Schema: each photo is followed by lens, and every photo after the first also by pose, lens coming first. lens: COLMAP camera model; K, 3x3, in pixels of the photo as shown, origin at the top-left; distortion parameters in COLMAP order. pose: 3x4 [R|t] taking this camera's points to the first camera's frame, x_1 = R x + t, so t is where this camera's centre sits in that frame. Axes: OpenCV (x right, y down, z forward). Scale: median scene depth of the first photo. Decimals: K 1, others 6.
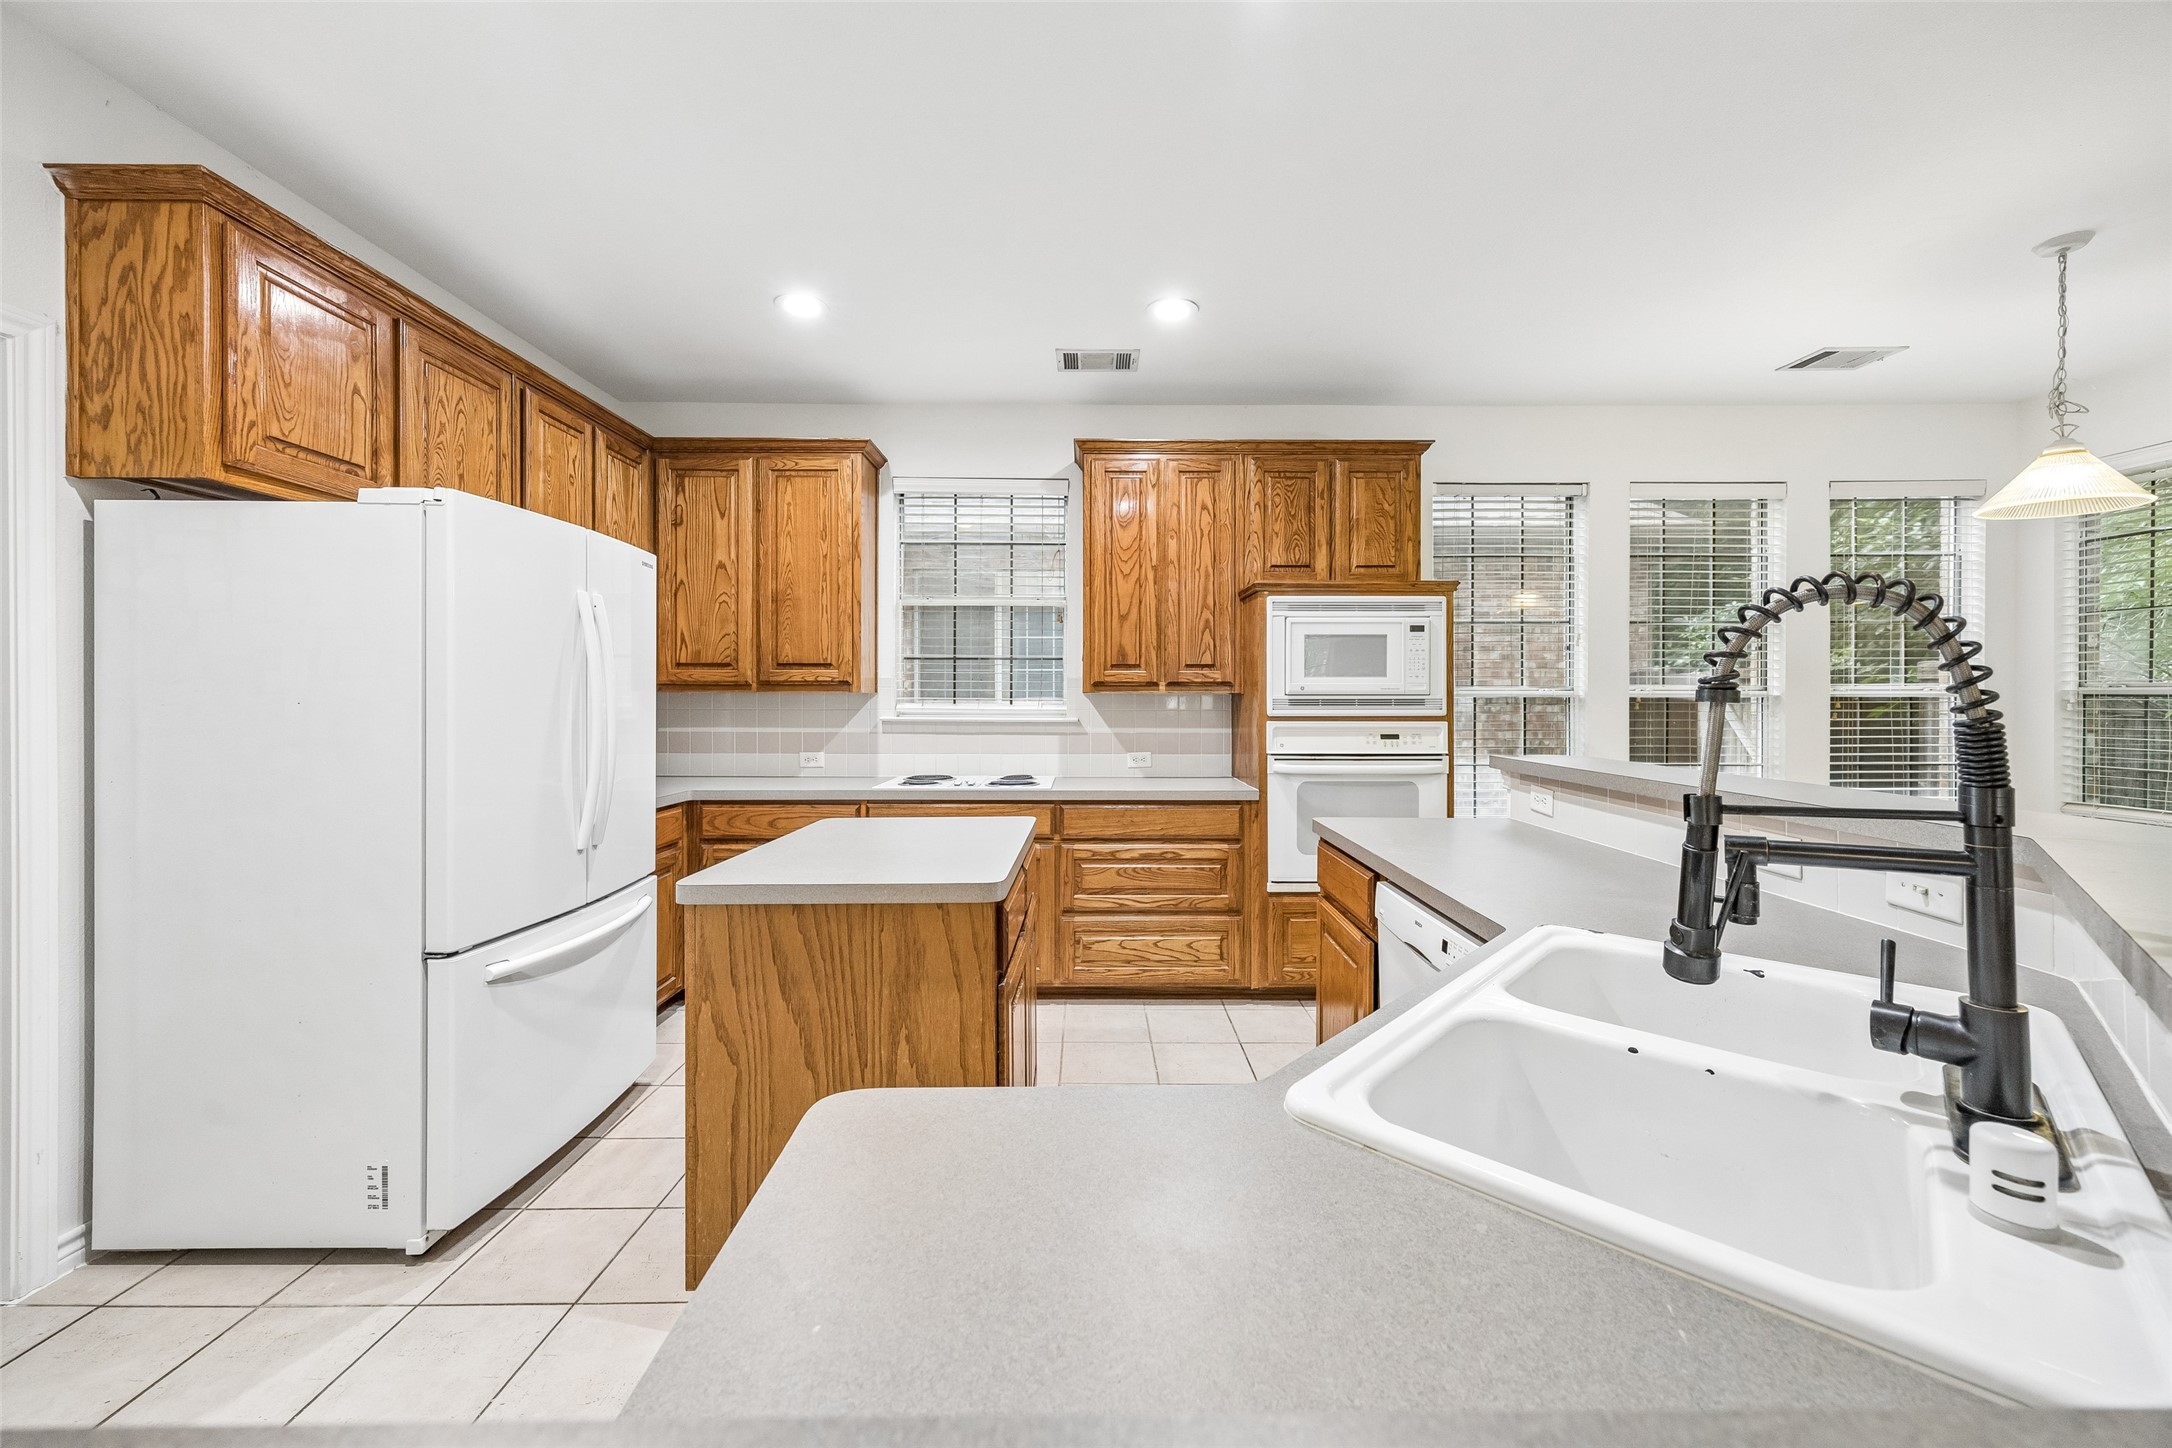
lens RADIAL K [[830.9, 0, 1086.6], [0, 830.9, 702.2], [0, 0, 1]] dist [0.003361, 0.001386]
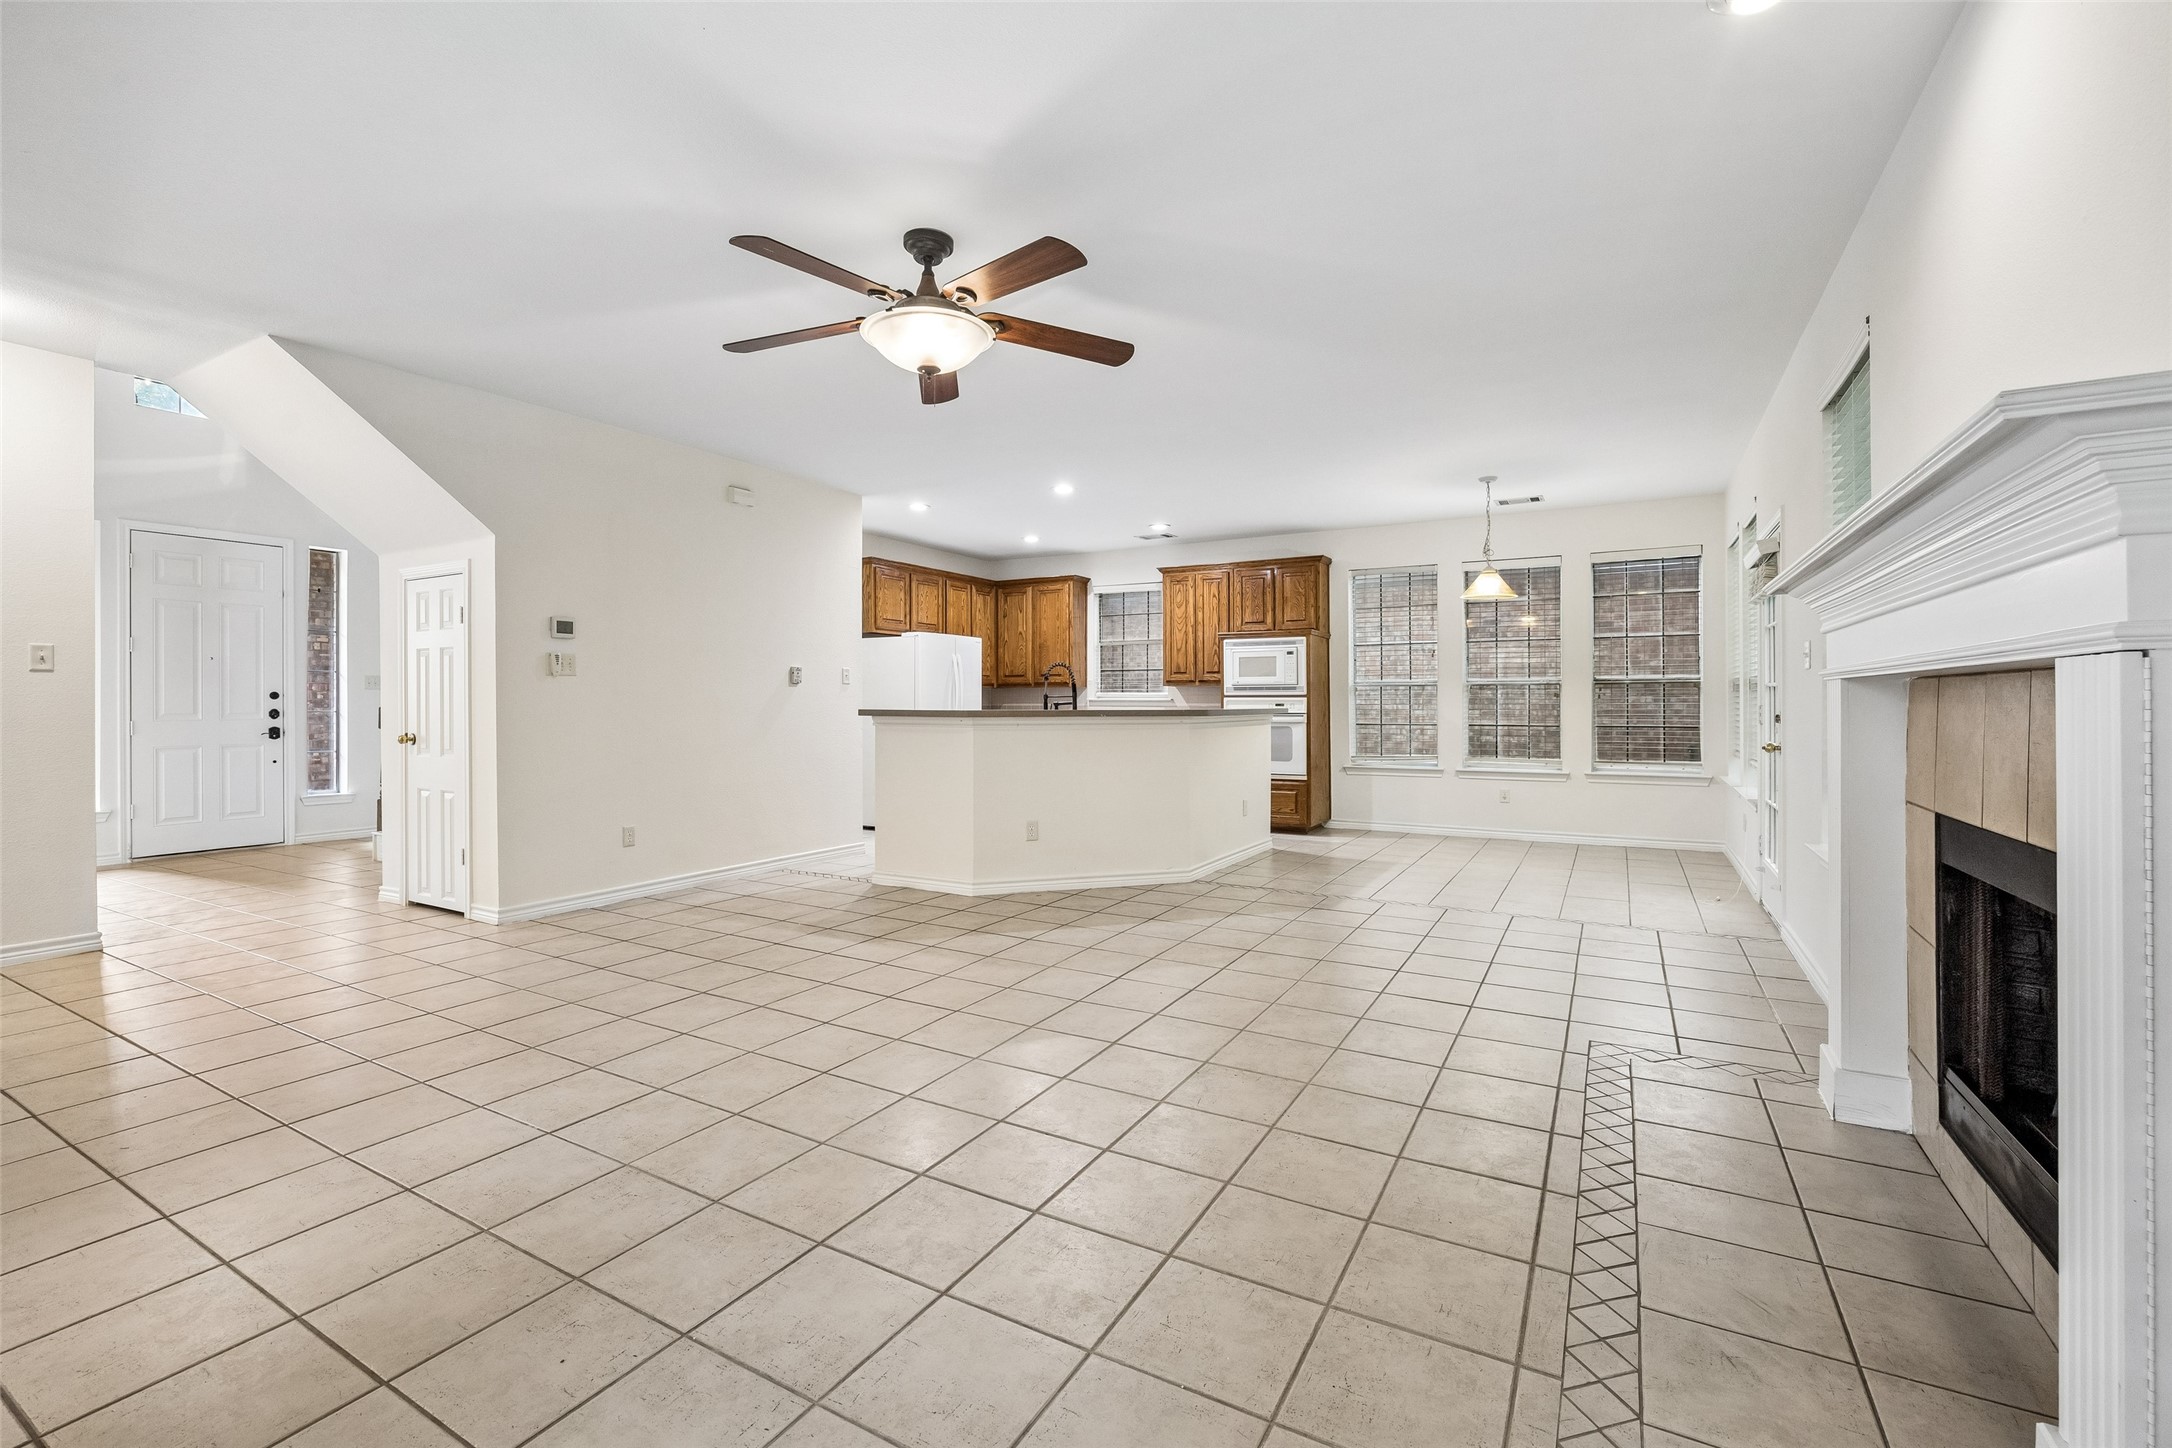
lens RADIAL K [[927.4, 0, 1088.5], [0, 927.4, 703.0], [0, 0, 1]] dist [-0.010027, 0.002310]
pose [[0.868836, -0.002454, -0.495094, 1.075417], [-0.000817, 0.999979, -0.006389, 0.050817], [0.495099, 0.005955, 0.868816, -1.235379]]
